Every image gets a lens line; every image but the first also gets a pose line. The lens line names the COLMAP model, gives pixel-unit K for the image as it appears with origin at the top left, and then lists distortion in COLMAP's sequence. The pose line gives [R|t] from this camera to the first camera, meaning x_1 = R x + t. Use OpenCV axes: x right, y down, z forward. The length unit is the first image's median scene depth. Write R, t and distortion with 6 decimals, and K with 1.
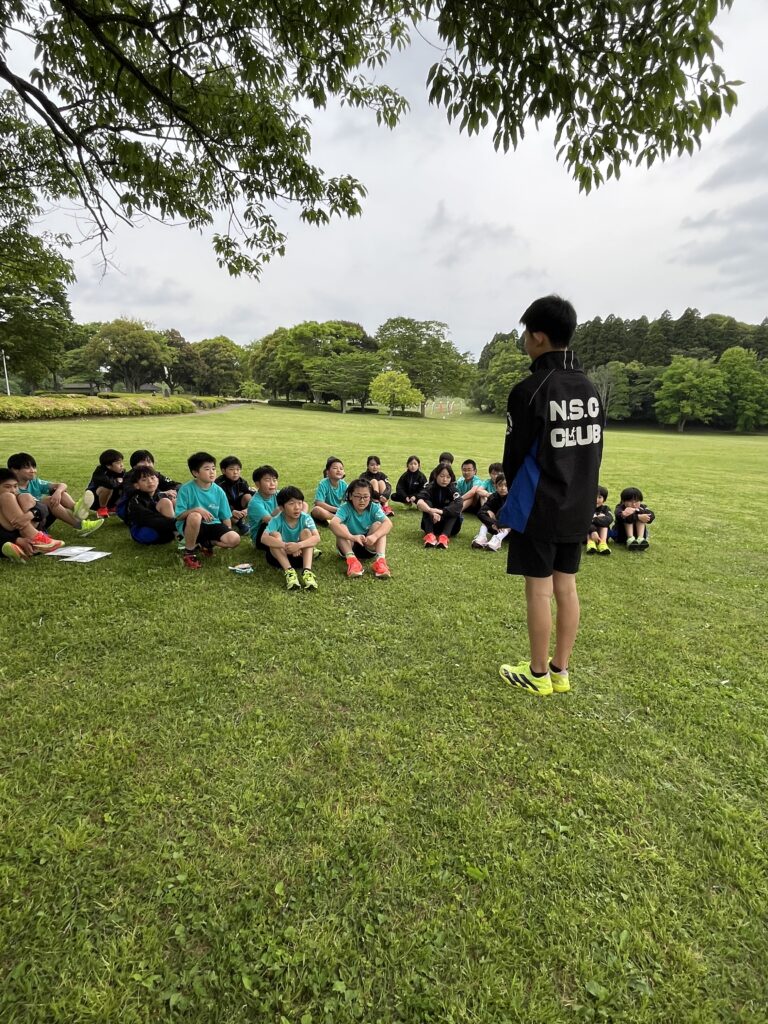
lens RADIAL K [[564.3, 0, 401.2], [0, 564.3, 507.4], [0, 0, 1]] dist [-0.005677, -0.001772]
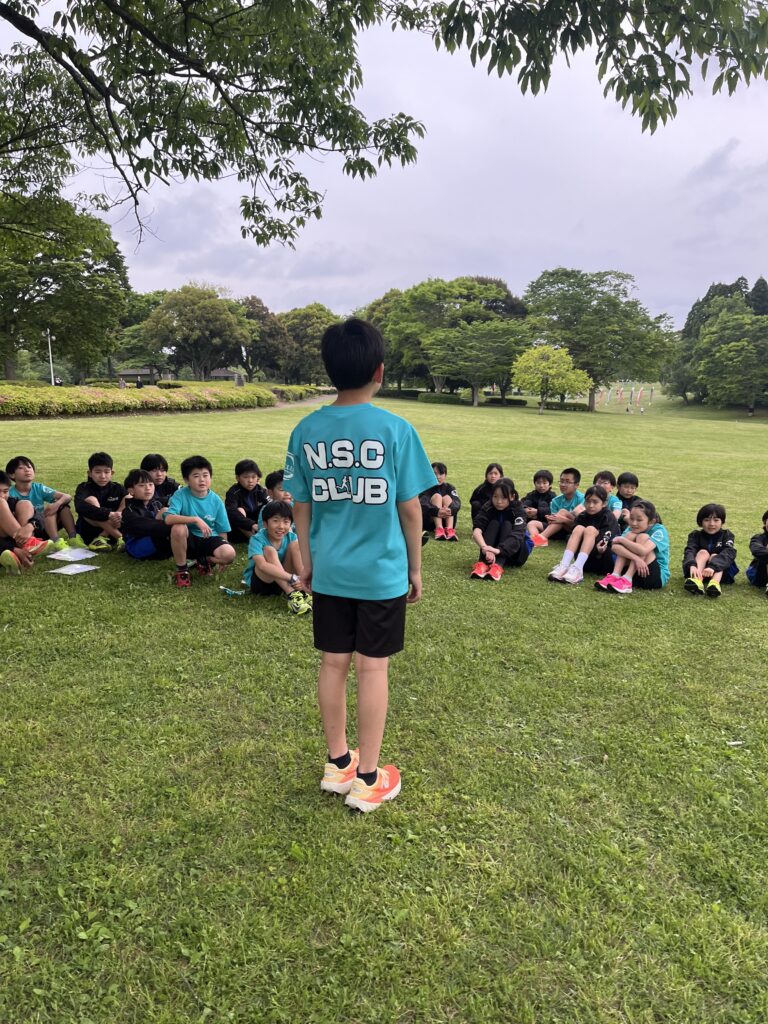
lens RADIAL K [[800.3, 0, 384.0], [0, 800.3, 512.0], [0, 0, 1]] dist [0.062797, -0.102317]
pose [[0.975917, 0.023740, -0.216845, 0.008429], [-0.031089, 0.999050, -0.030542, 0.000818], [0.215914, 0.036548, 0.975728, -0.006336]]
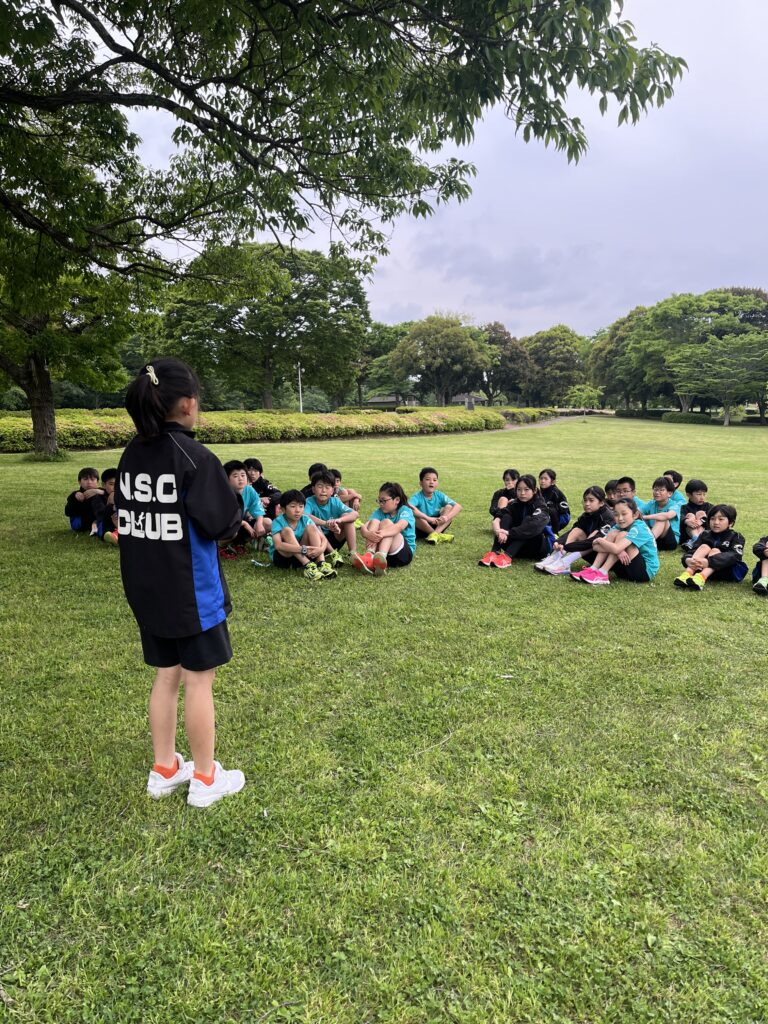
lens RADIAL K [[800.3, 0, 384.0], [0, 800.3, 512.0], [0, 0, 1]] dist [0.062797, -0.102317]
pose [[0.864982, 0.034685, -0.500602, 0.028381], [-0.066095, 0.996792, -0.045140, 0.002762], [0.497430, 0.072132, 0.864500, -0.008346]]
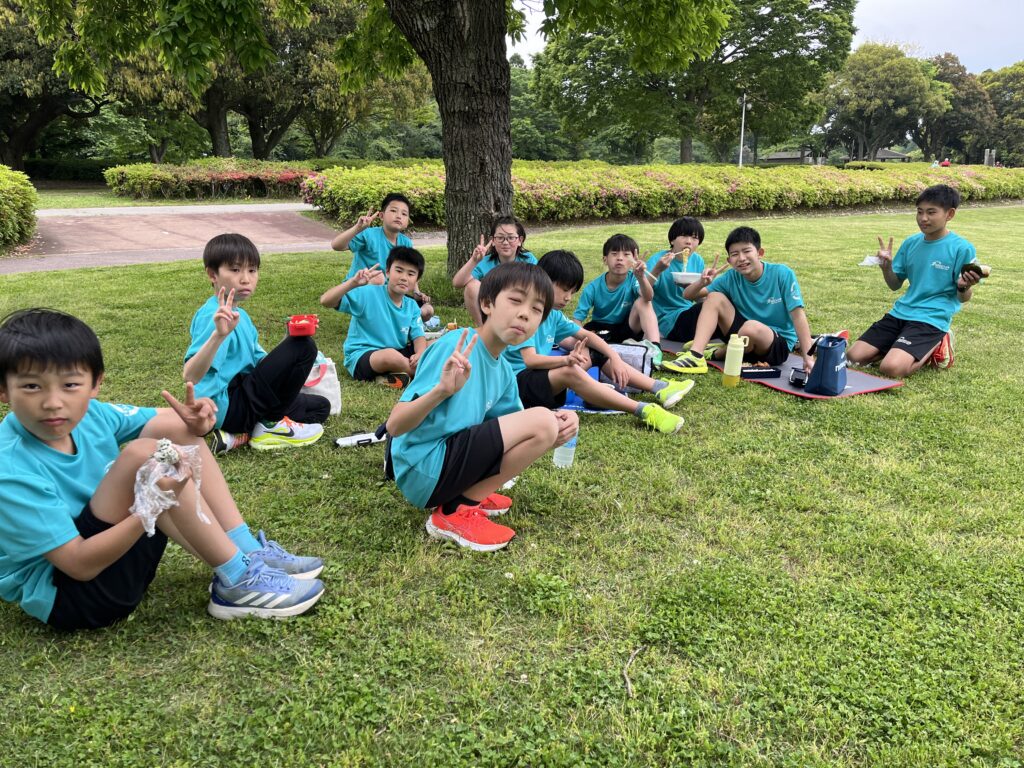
lens RADIAL K [[783.1, 0, 489.8], [0, 783.1, 420.2], [0, 0, 1]] dist [0.063518, -0.096579]
pose [[0.688012, 0.198590, -0.697999, -0.113774], [-0.120019, 0.979721, 0.160442, -0.015544], [0.715706, -0.026613, 0.697894, 0.087527]]
